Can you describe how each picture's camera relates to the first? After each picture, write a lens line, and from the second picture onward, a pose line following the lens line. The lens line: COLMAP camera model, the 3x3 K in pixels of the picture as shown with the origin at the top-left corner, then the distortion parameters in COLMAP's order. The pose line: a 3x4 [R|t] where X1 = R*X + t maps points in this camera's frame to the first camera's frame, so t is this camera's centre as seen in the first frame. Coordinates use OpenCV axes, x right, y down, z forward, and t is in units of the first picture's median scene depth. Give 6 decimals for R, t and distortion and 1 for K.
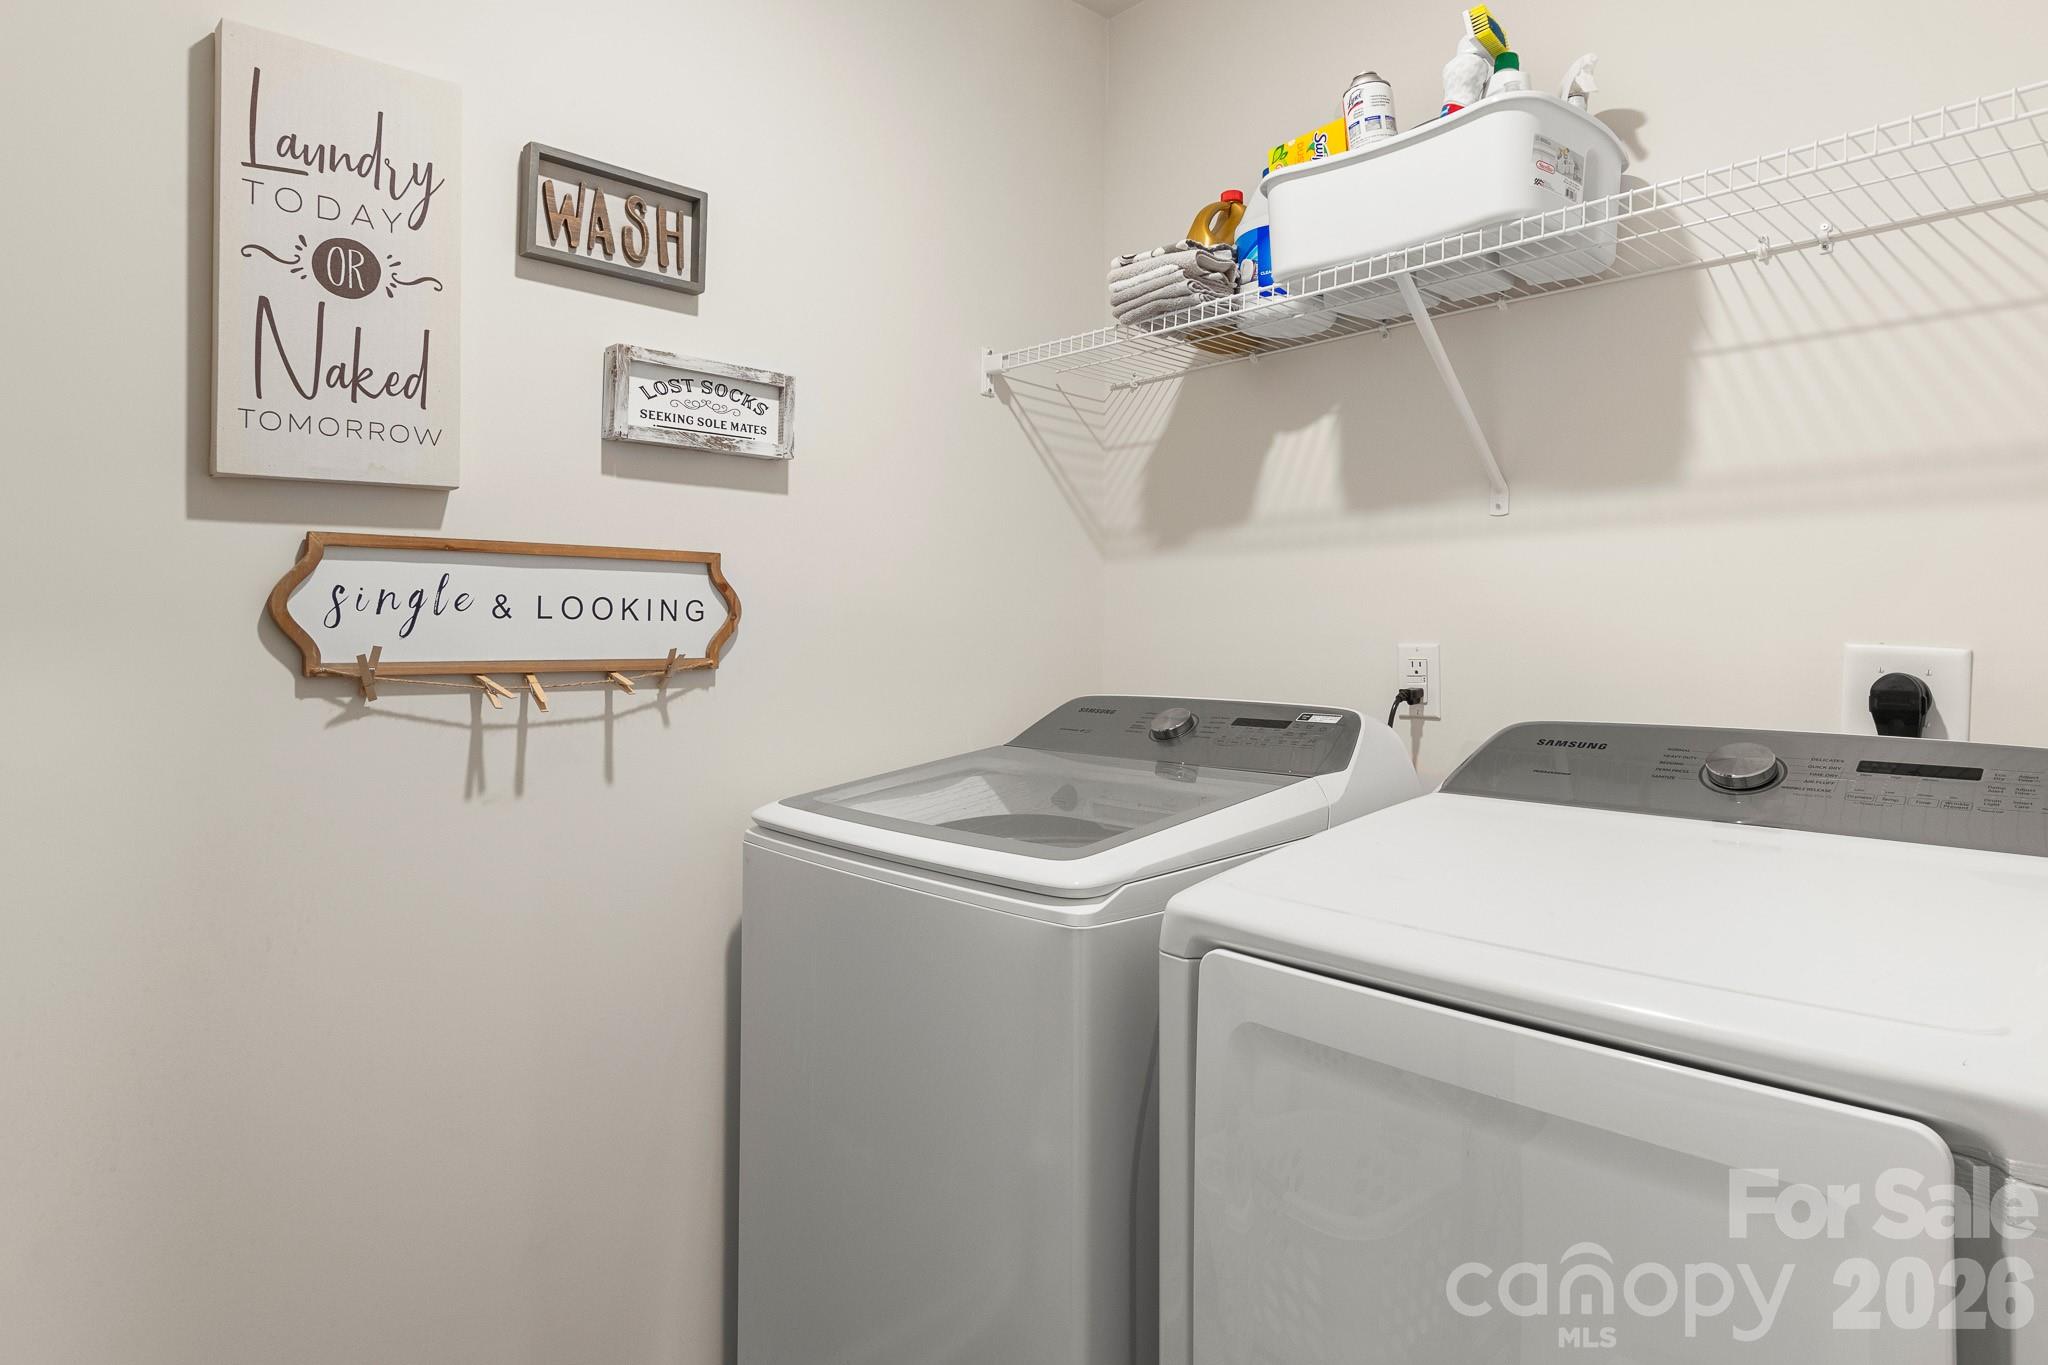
lens RADIAL K [[1172.6, 0, 1016.8], [0, 1172.6, 622.3], [0, 0, 1]] dist [-0.002021, -0.001533]
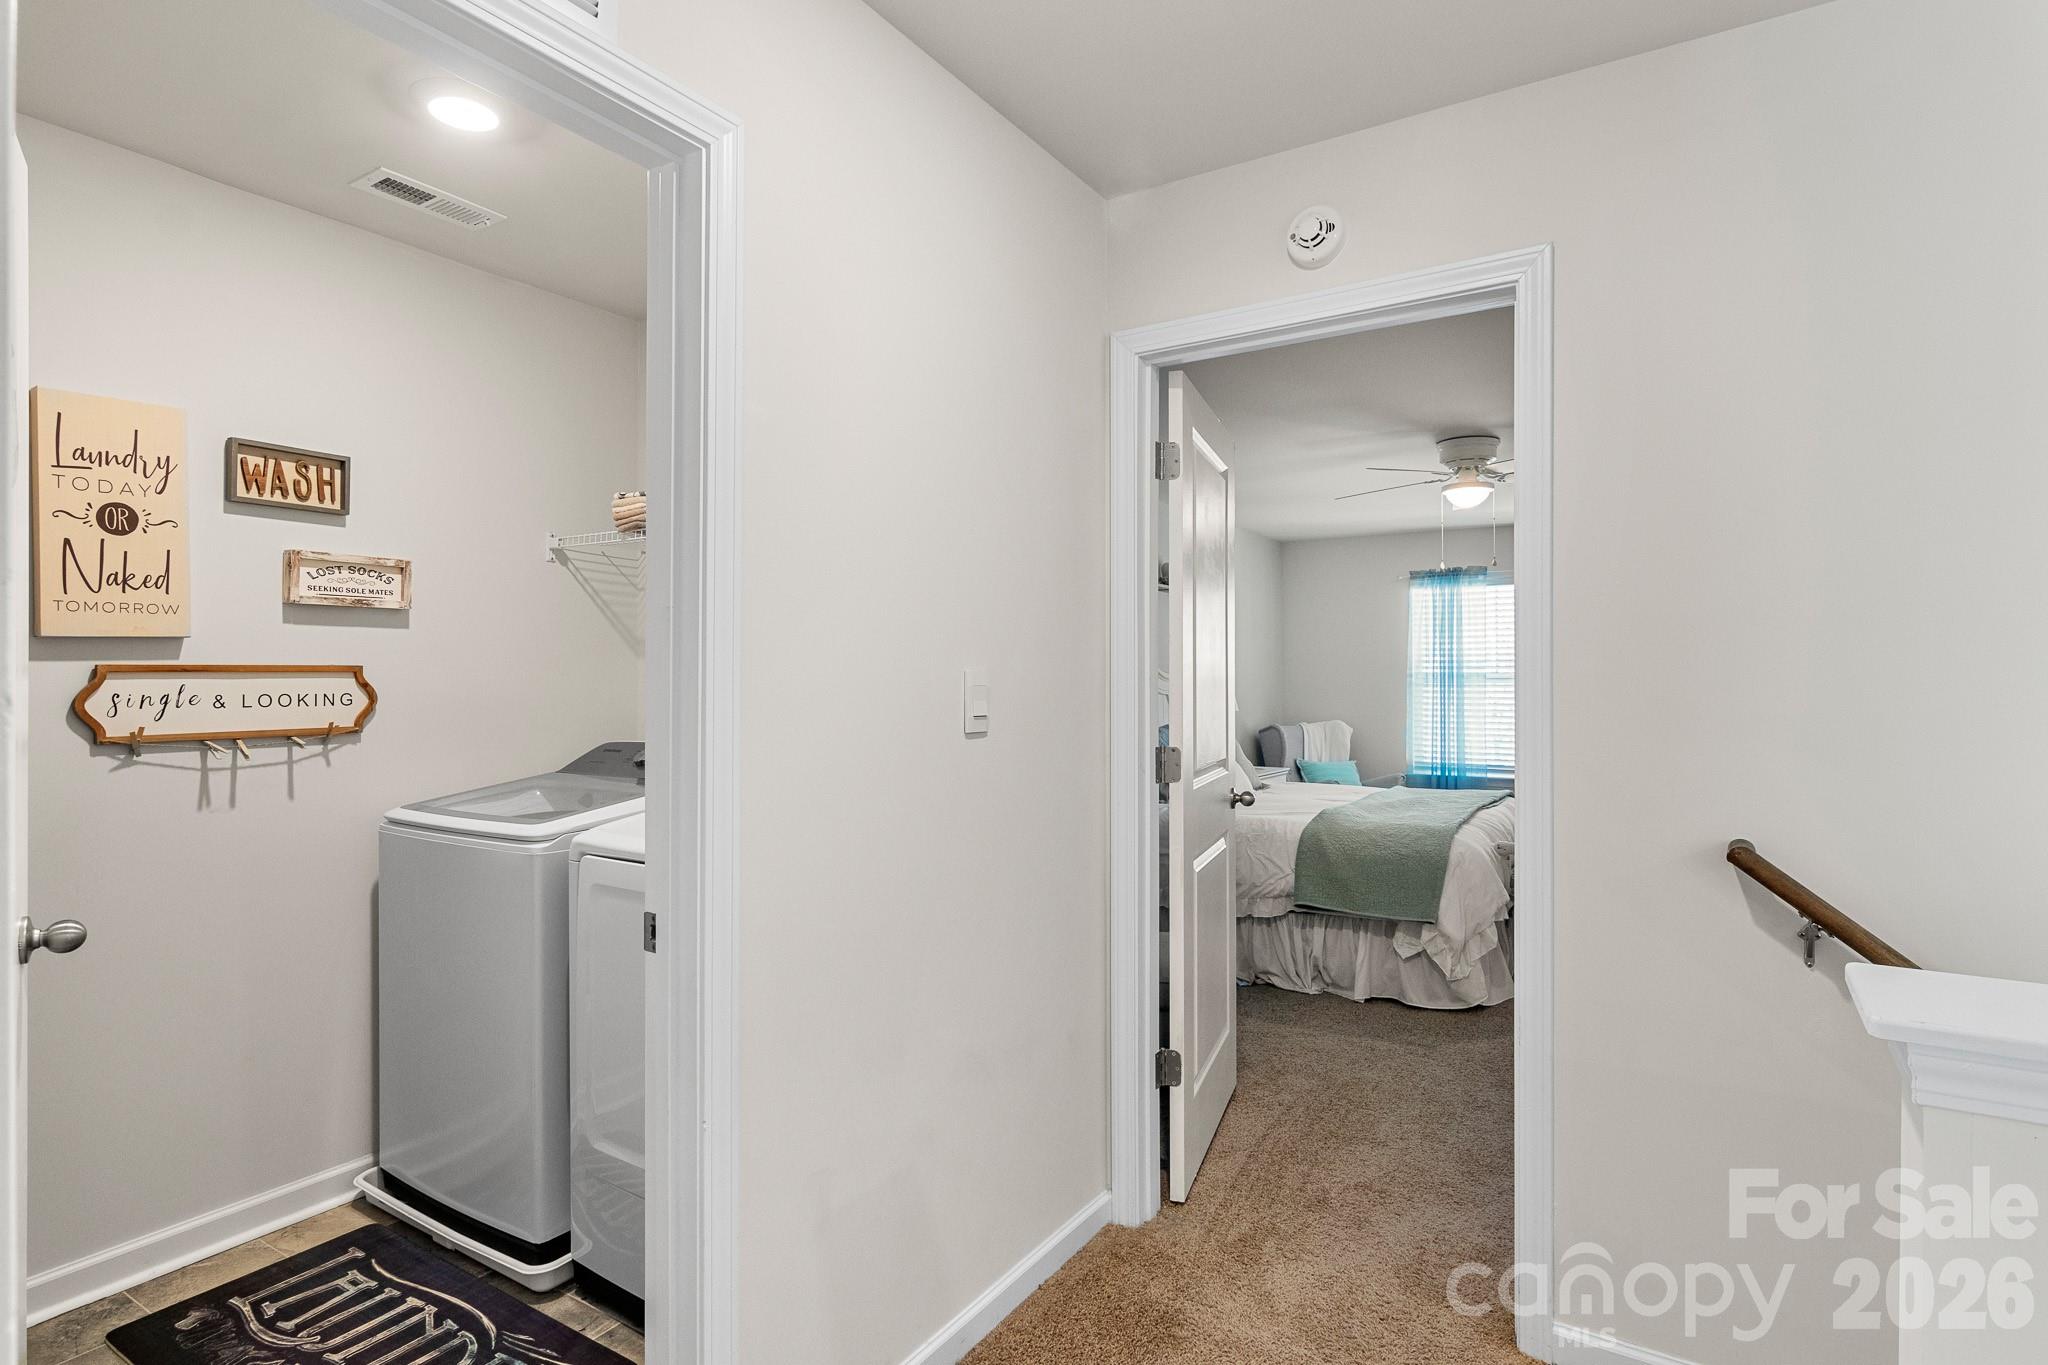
lens RADIAL K [[1066.3, 0, 1024.0], [0, 1066.3, 682.5], [0, 0, 1]] dist [-0.000460, 0.001438]
pose [[0.969161, -0.010154, 0.246221, 0.350503], [0.005126, 0.999765, 0.021050, -0.071306], [-0.246377, -0.019138, 0.968985, -0.880205]]
